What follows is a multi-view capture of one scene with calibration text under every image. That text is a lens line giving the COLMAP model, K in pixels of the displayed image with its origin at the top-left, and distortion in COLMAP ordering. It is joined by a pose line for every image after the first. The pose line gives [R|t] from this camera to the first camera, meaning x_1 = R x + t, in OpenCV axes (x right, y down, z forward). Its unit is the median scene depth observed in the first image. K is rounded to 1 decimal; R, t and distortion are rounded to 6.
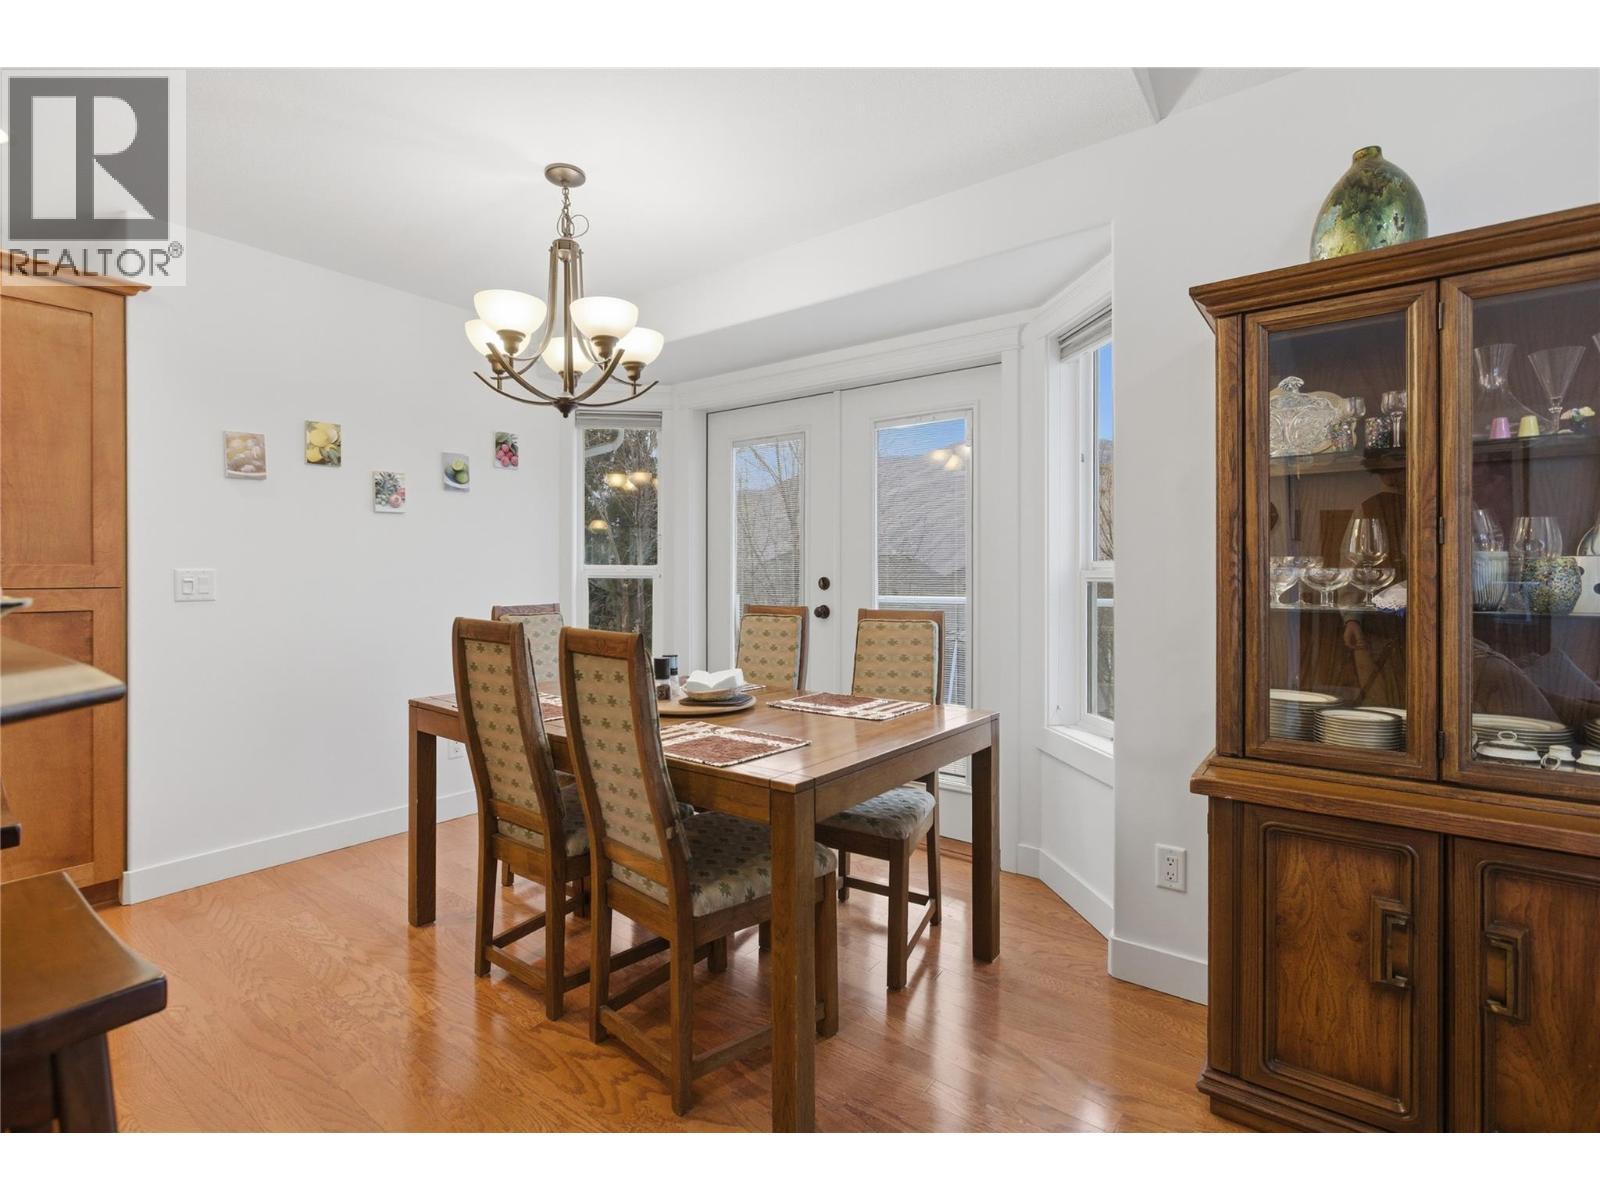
lens RADIAL K [[749.7, 0, 804.4], [0, 749.7, 568.7], [0, 0, 1]] dist [0.000051, -0.000236]
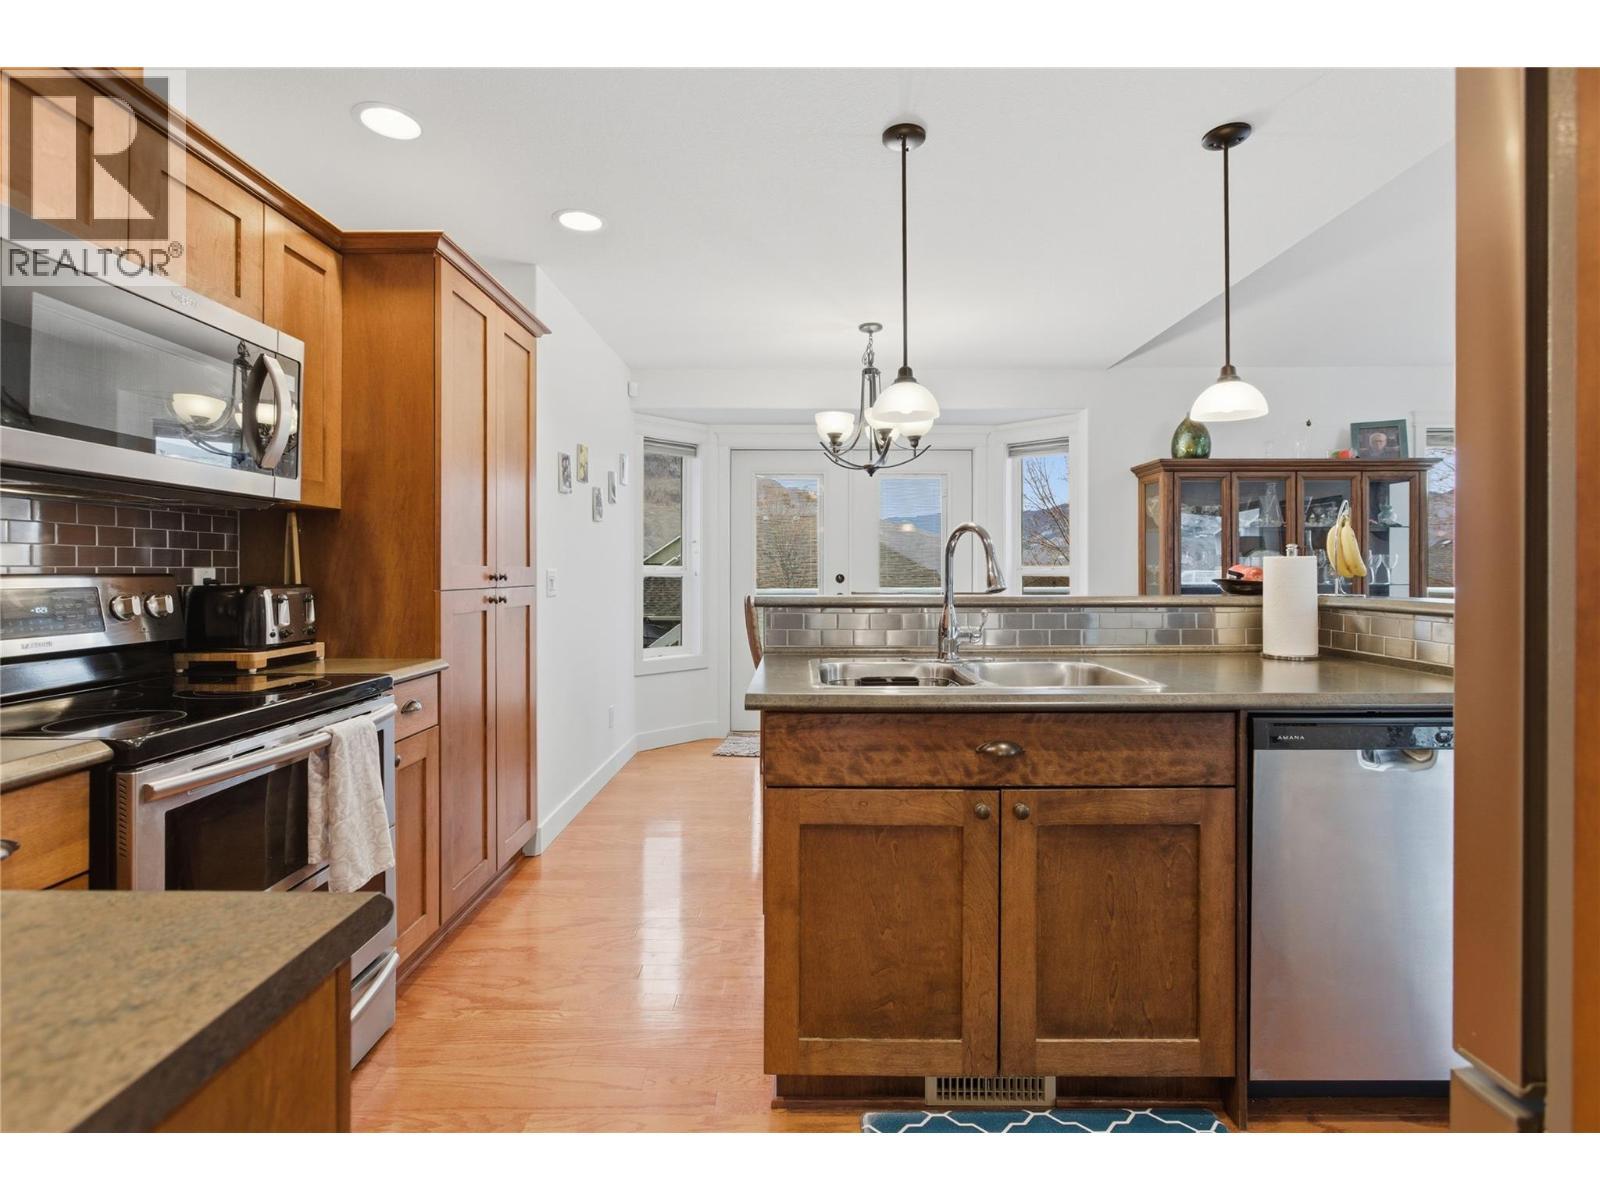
lens RADIAL K [[749.7, 0, 804.4], [0, 749.7, 568.7], [0, 0, 1]] dist [0.000051, -0.000236]
pose [[0.799741, 0.000988, 0.600345, -2.184444], [-0.002420, 0.999996, 0.001578, -0.004462], [-0.600341, -0.002715, 0.799740, -0.339521]]
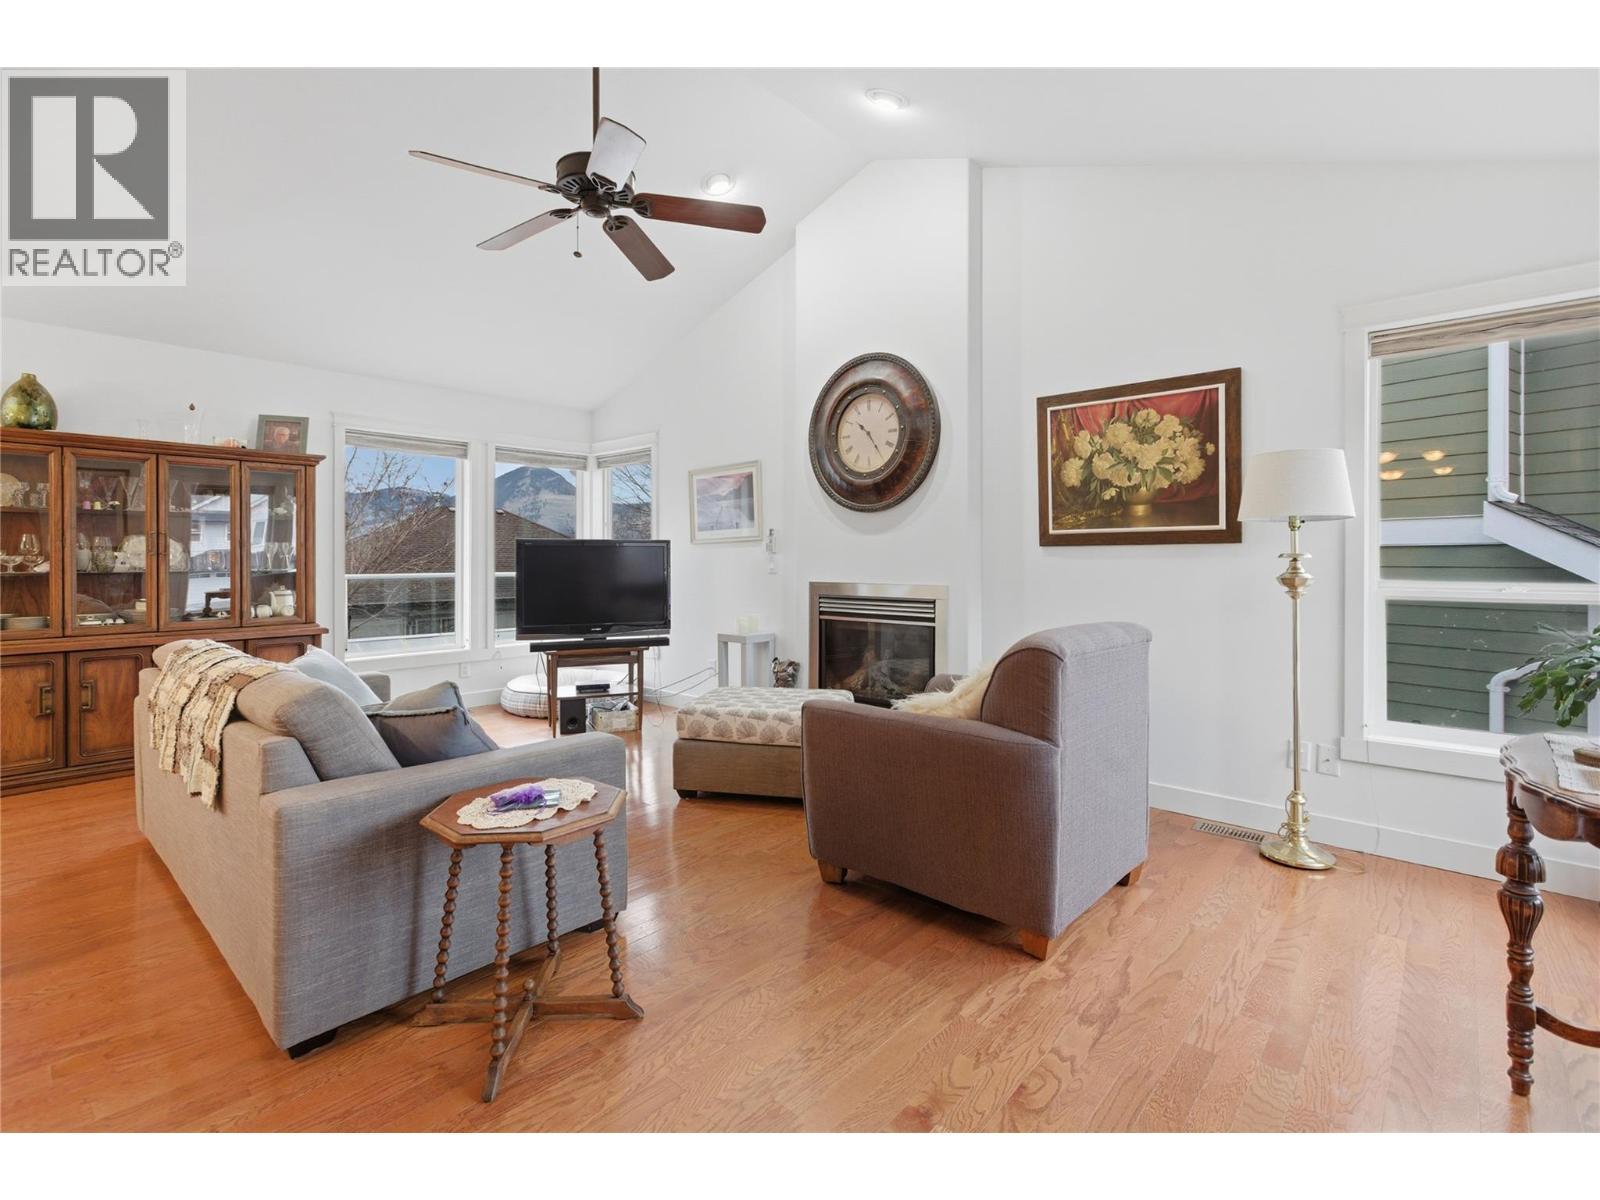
lens RADIAL K [[749.7, 0, 804.4], [0, 749.7, 568.7], [0, 0, 1]] dist [0.000051, -0.000236]
pose [[0.088638, -0.009071, 0.996023, -1.500290], [-0.005518, 0.999939, 0.009598, 0.004124], [-0.996049, -0.006347, 0.088582, -1.774214]]
